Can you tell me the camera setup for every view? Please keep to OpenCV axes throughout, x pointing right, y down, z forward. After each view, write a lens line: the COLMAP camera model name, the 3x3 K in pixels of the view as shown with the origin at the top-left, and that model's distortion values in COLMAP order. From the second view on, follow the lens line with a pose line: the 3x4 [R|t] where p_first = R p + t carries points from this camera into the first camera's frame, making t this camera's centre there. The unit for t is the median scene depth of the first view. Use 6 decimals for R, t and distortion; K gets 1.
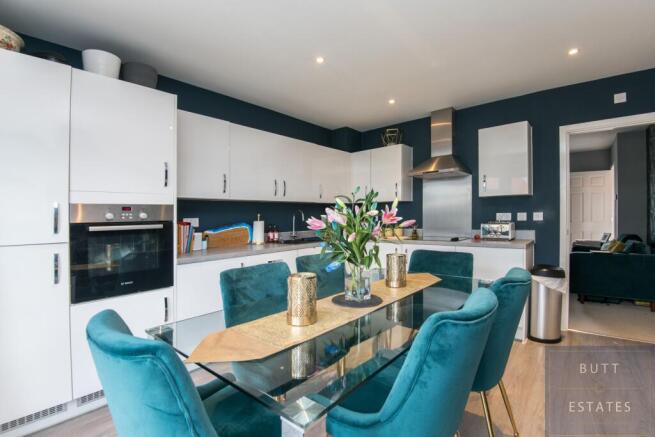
lens RADIAL K [[315.1, 0, 327.5], [0, 315.1, 218.5], [0, 0, 1]] dist [-0.000501, -0.000145]
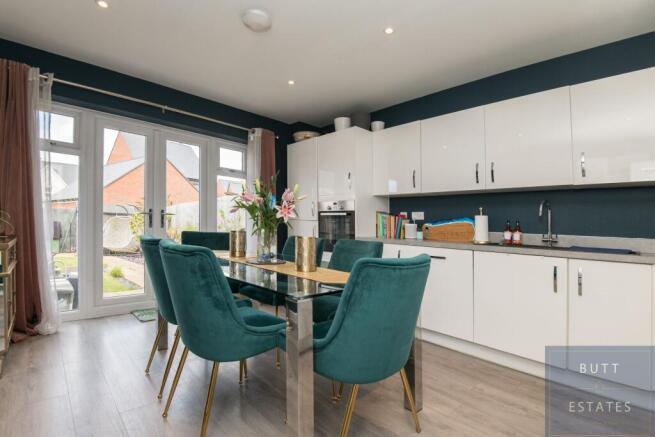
lens RADIAL K [[290.3, 0, 327.5], [0, 290.3, 218.5], [0, 0, 1]] dist [-0.000361, -0.000039]
pose [[-0.076827, 0.001184, -0.997044, 0.636358], [-0.039214, 0.999222, 0.004208, 0.030451], [0.996273, 0.039421, -0.076721, 0.719784]]
